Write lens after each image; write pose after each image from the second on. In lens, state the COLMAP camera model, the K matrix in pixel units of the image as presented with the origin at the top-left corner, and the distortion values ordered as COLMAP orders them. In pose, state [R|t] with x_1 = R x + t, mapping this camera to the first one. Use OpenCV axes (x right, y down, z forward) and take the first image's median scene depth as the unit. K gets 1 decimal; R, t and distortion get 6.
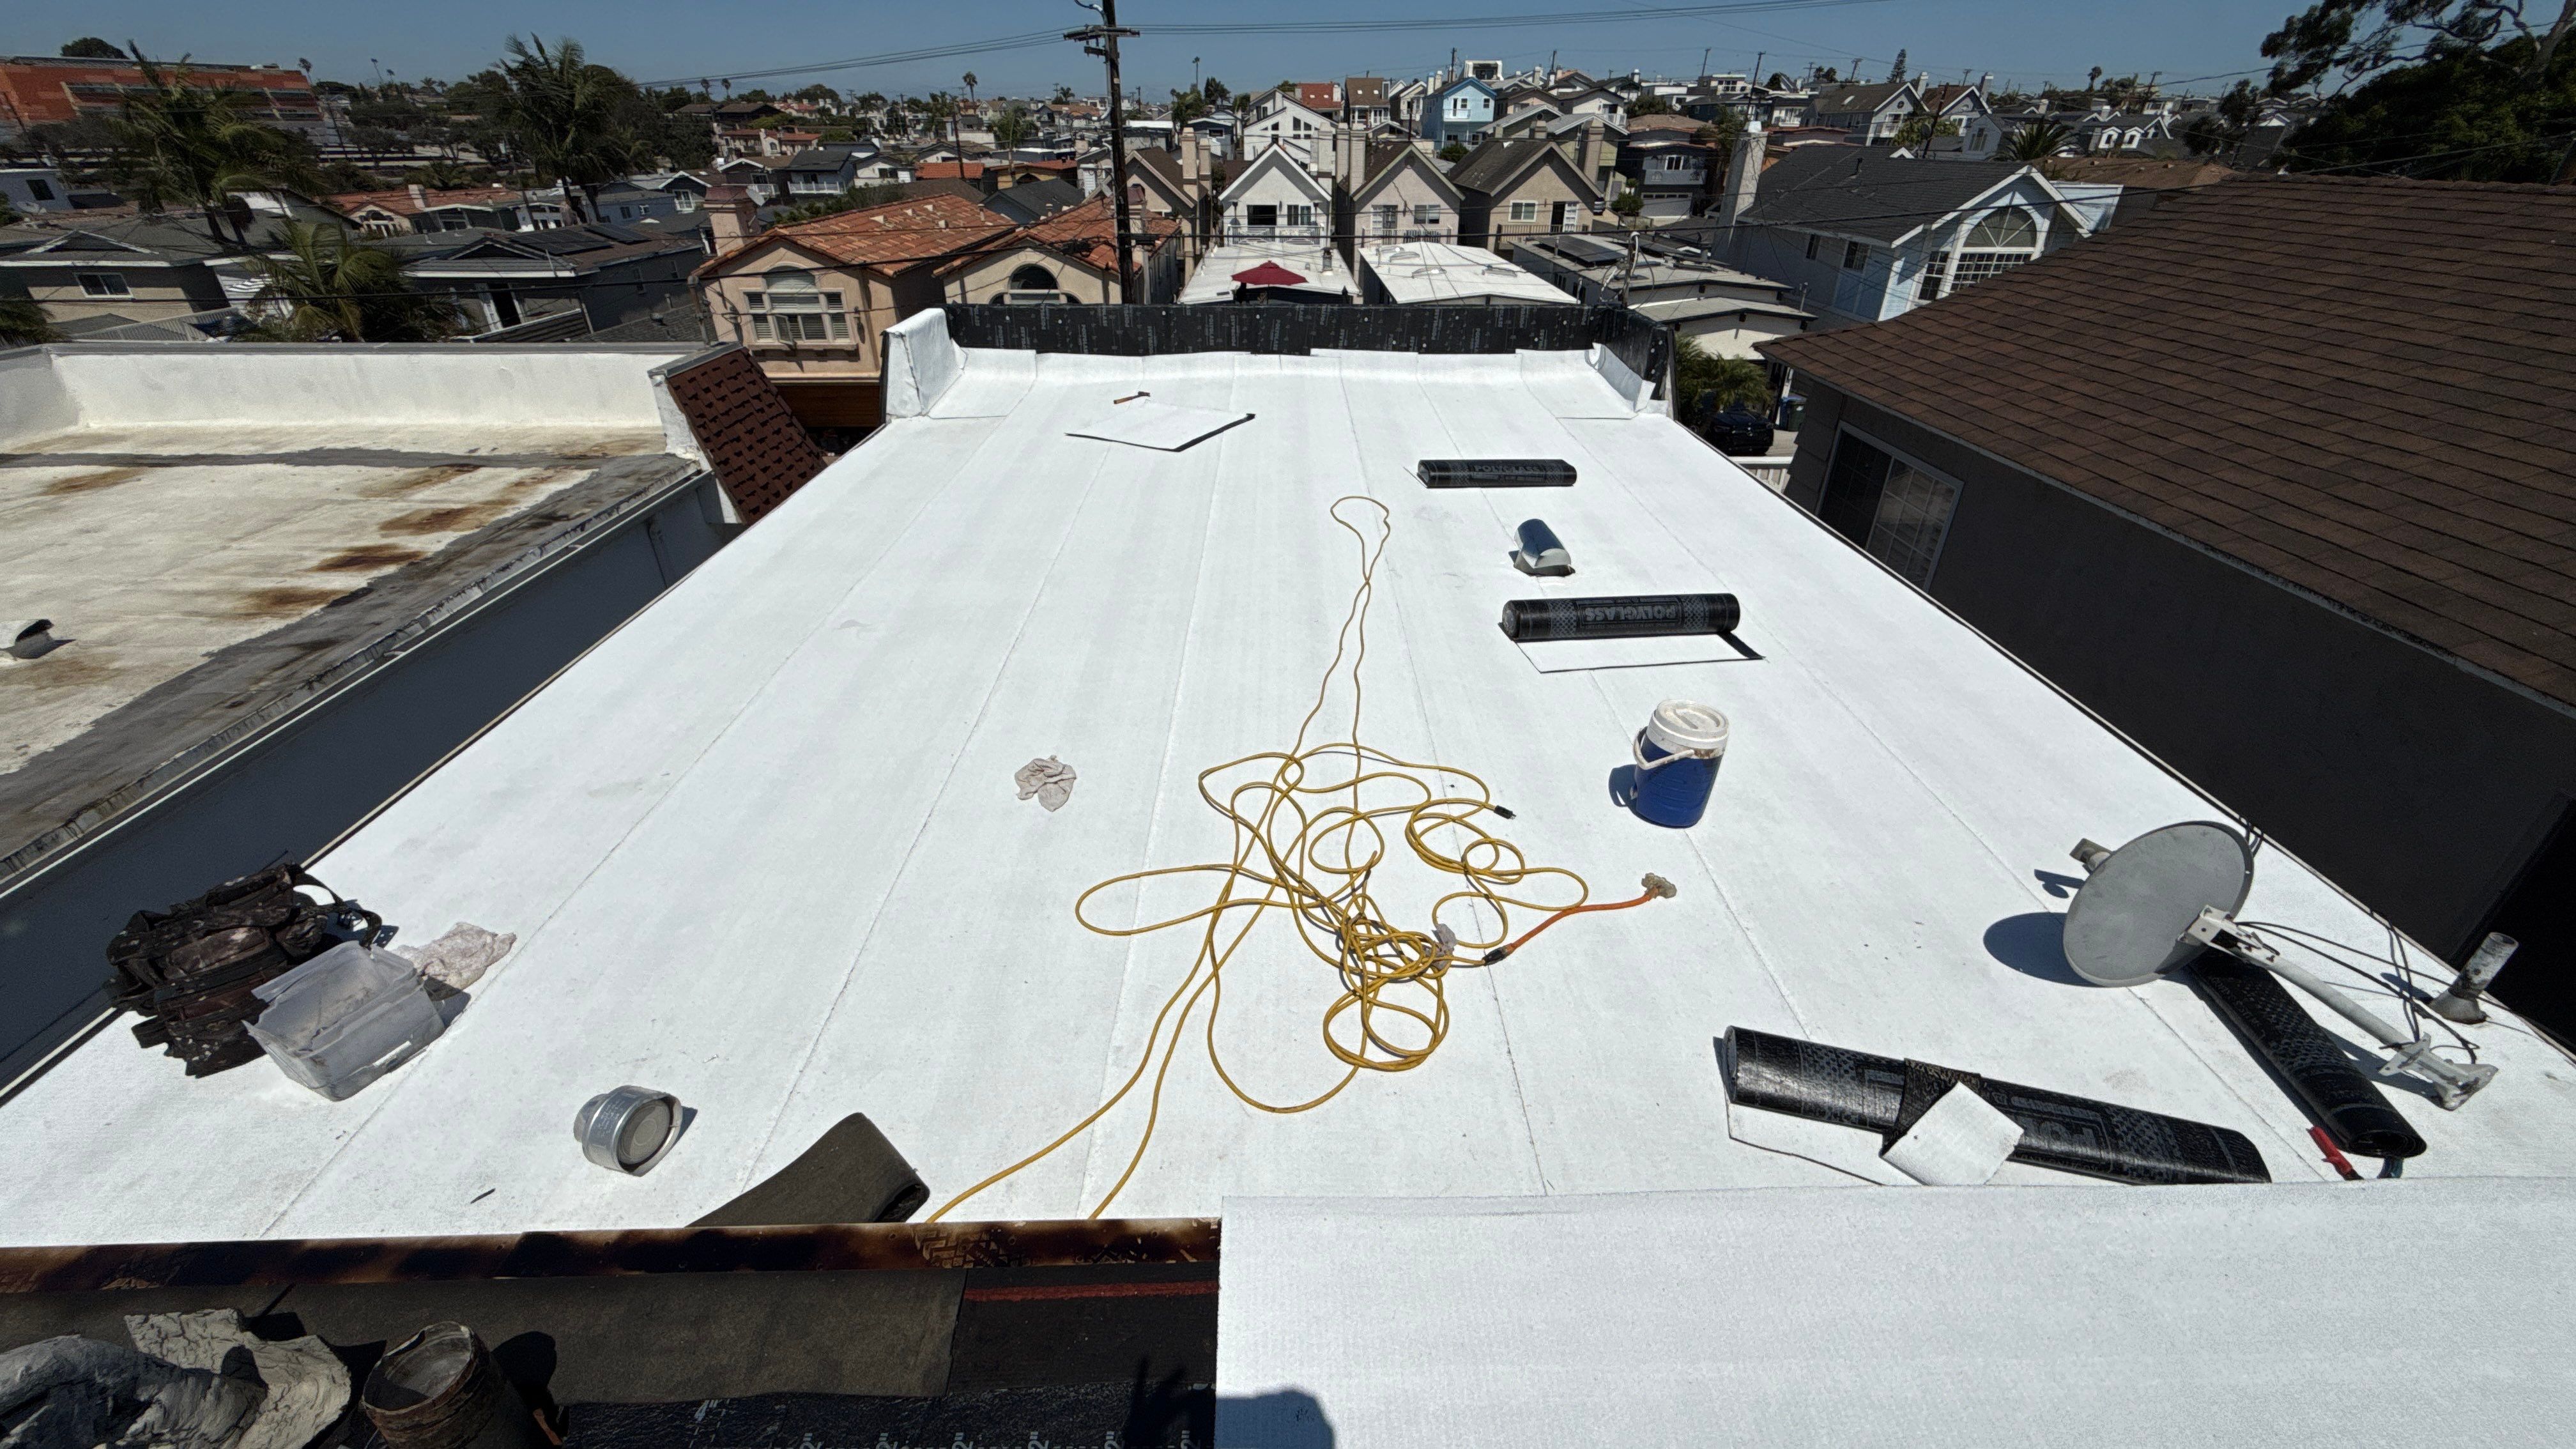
lens RADIAL K [[1039.8, 0, 1288.0], [0, 1039.8, 724.5], [0, 0, 1]] dist [0.001348, 0.000205]
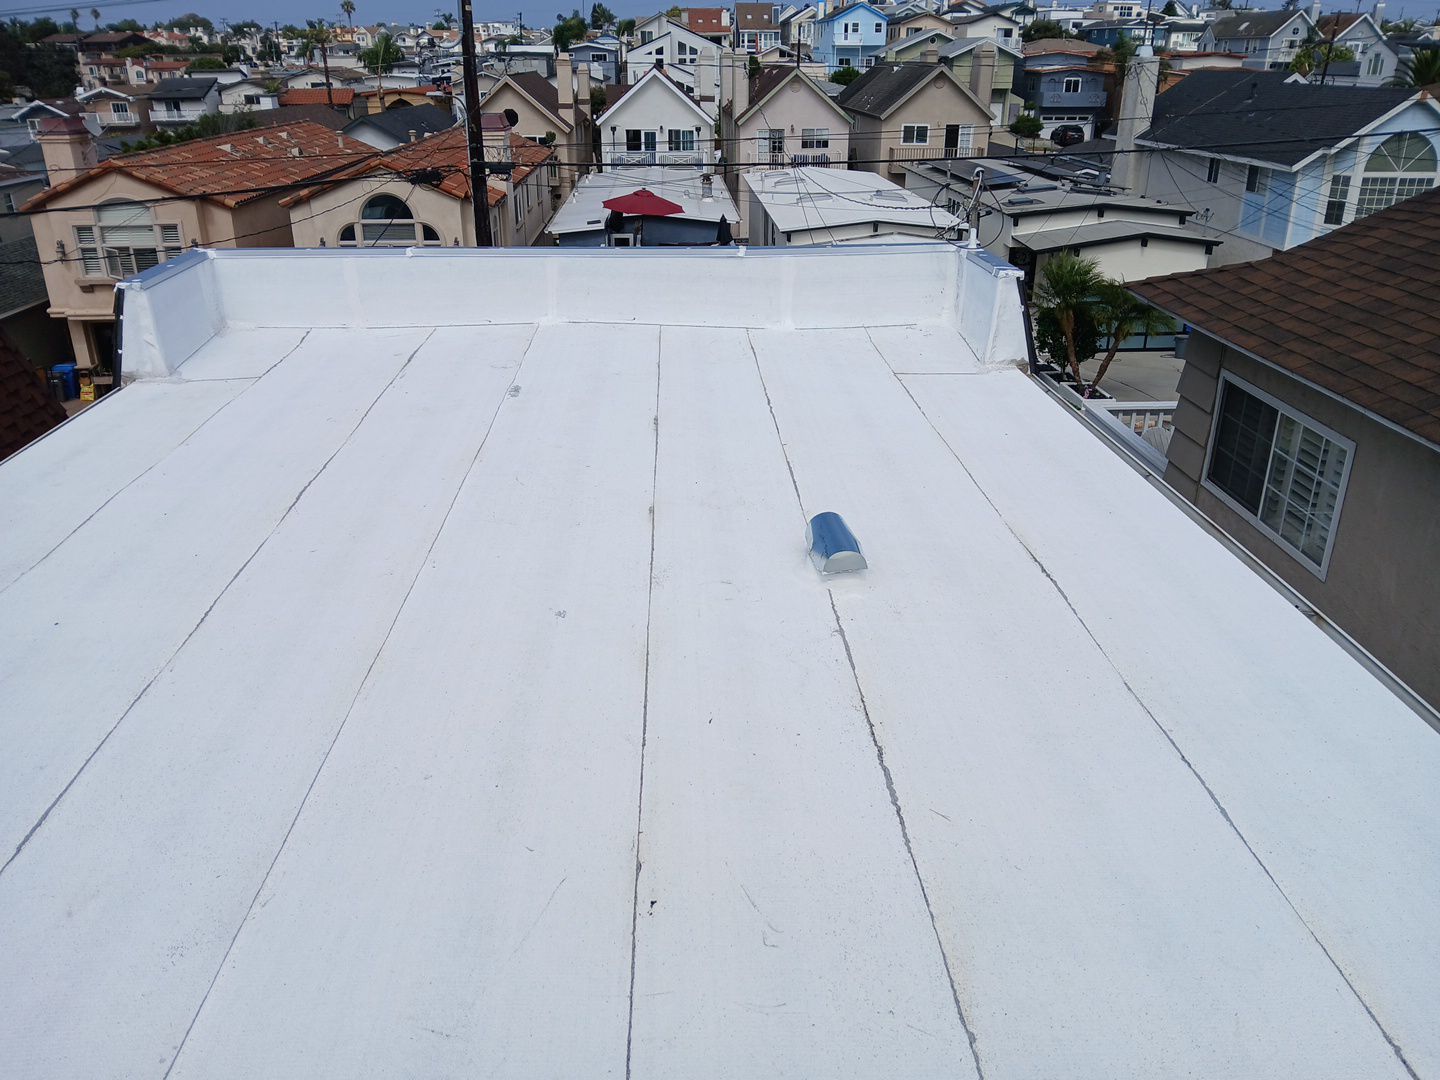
lens RADIAL K [[1138.7, 0, 720.0], [0, 1138.7, 540.0], [0, 0, 1]] dist [0.000921, -0.034615]
pose [[0.999508, -0.015049, 0.027520, 0.012486], [0.018104, 0.993275, -0.114357, -0.007425], [-0.025614, 0.114799, 0.993058, 0.010844]]
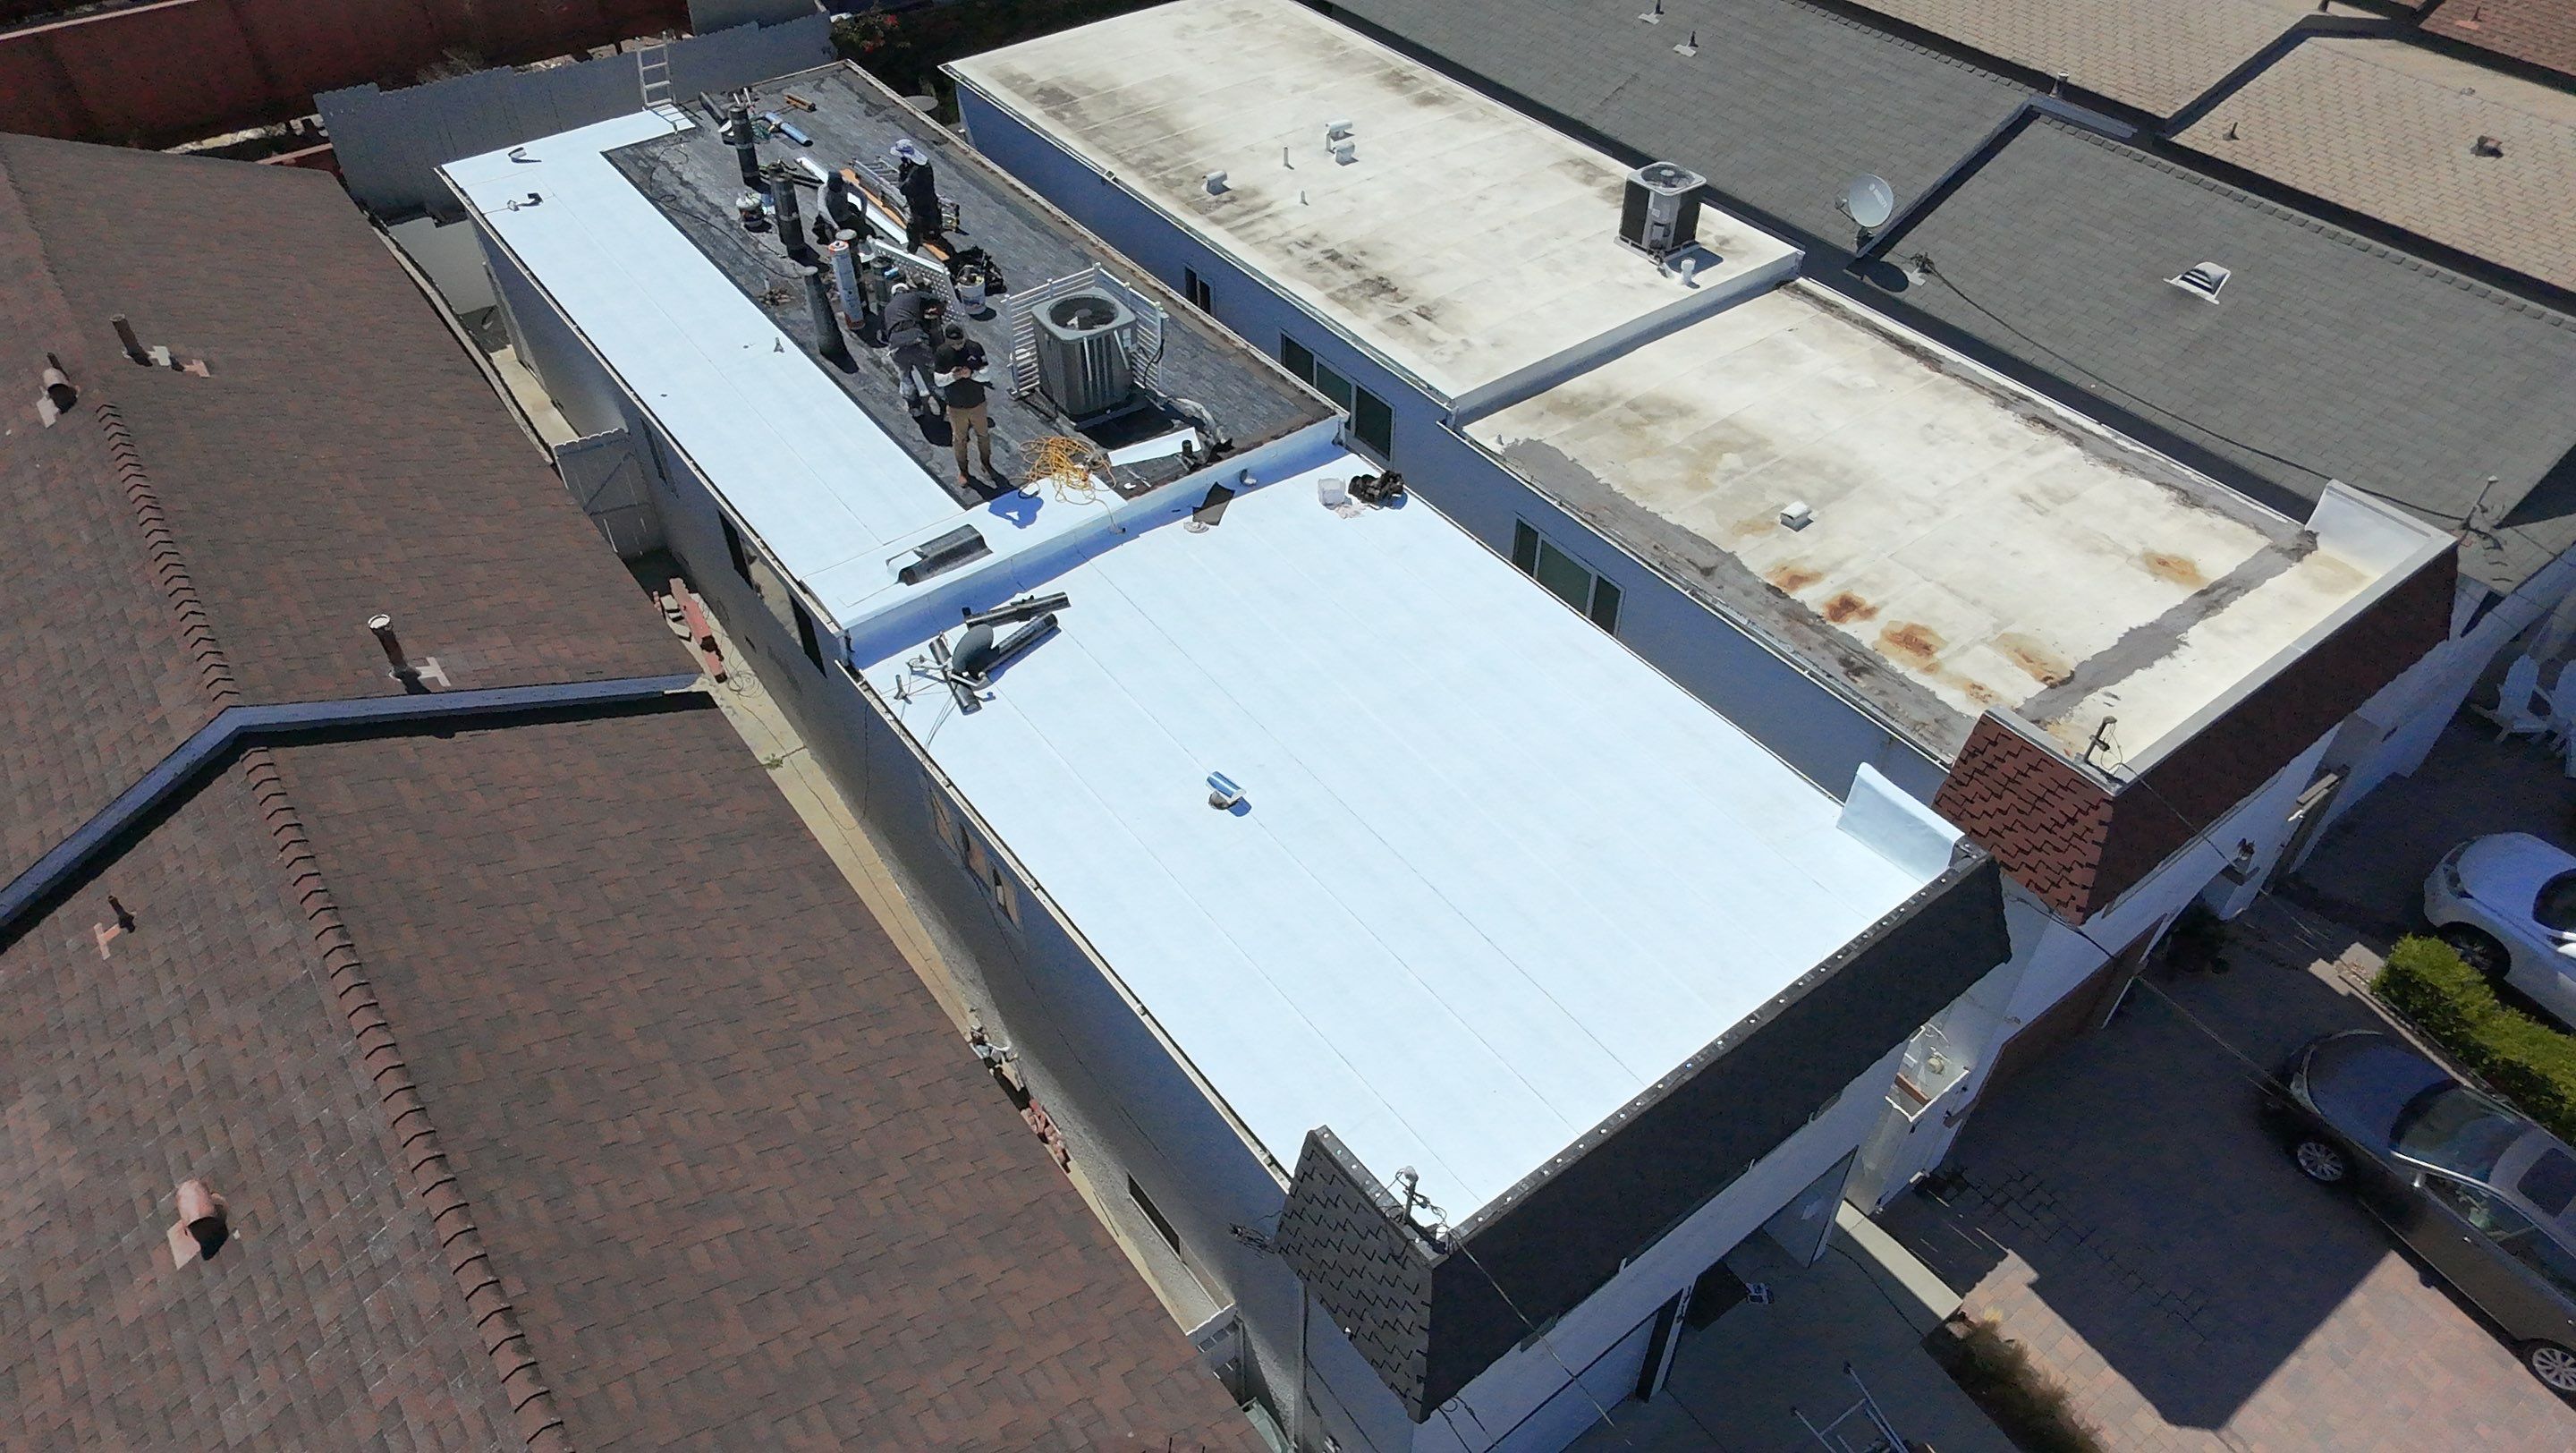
lens RADIAL K [[1645.6, 0, 1288.0], [0, 1645.6, 726.5], [0, 0, 1]] dist [0.013210, 0.001477]
pose [[-0.811061, 0.399517, -0.427278, 0.123111], [-0.291517, 0.357215, 0.887364, -0.257048], [0.507147, 0.844265, -0.173257, 0.138169]]
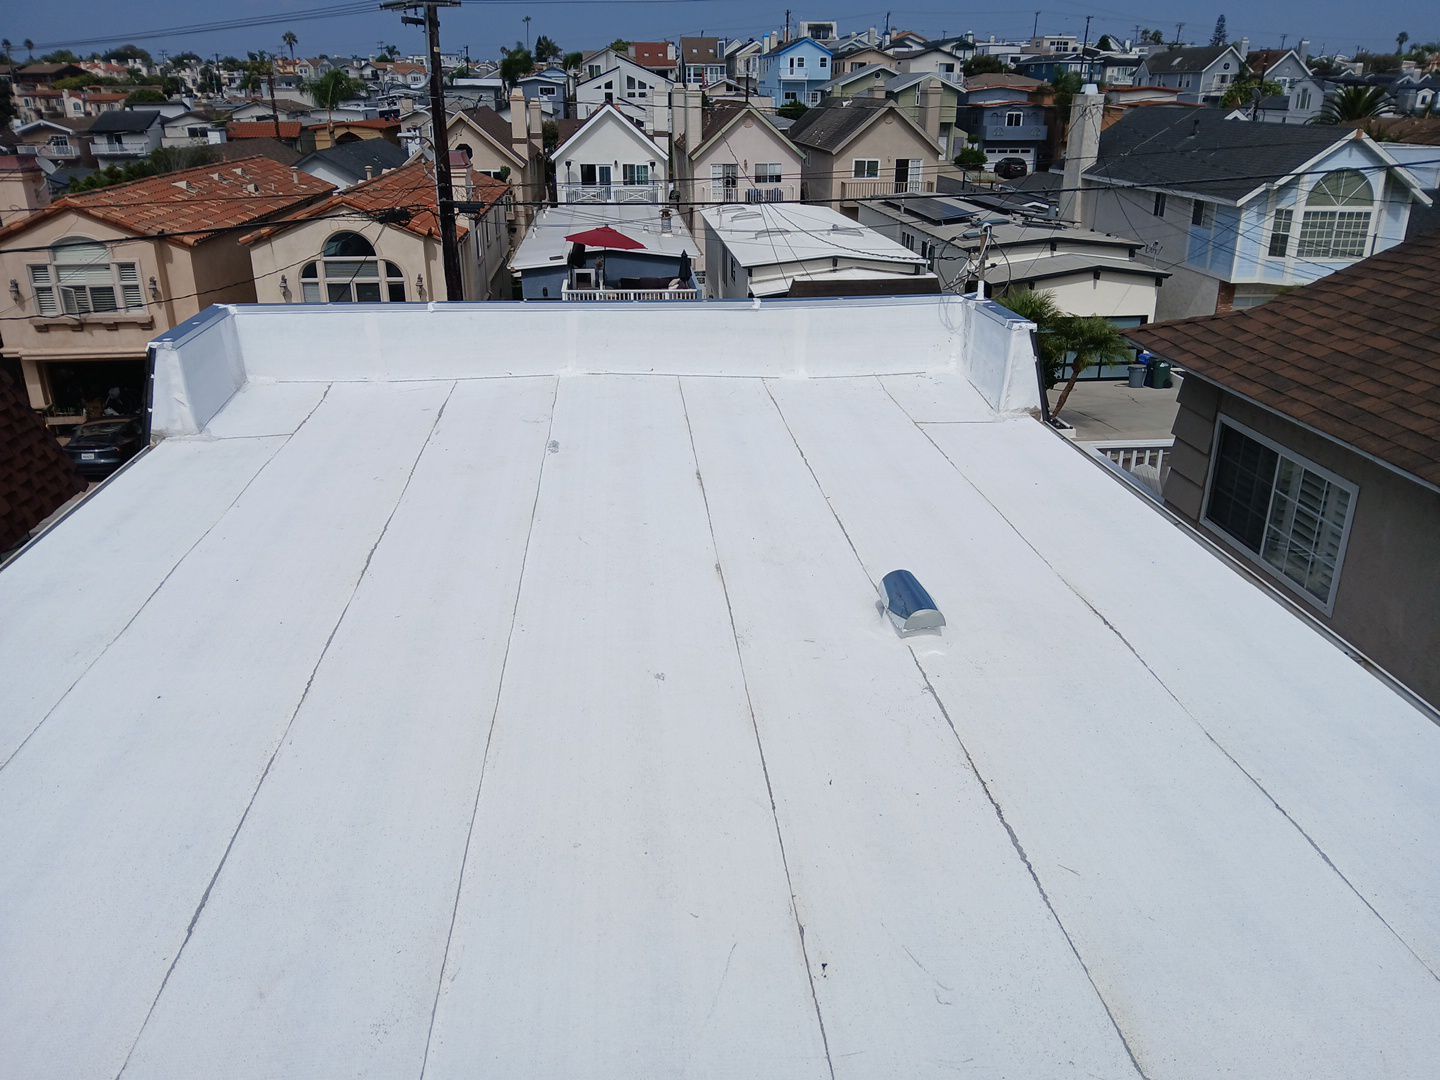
lens RADIAL K [[1138.7, 0, 720.0], [0, 1138.7, 540.0], [0, 0, 1]] dist [0.000921, -0.034615]
pose [[0.996882, -0.030349, 0.072840, 0.001838], [0.040115, 0.989813, -0.136603, -0.010049], [-0.067952, 0.139099, 0.987944, 0.007683]]
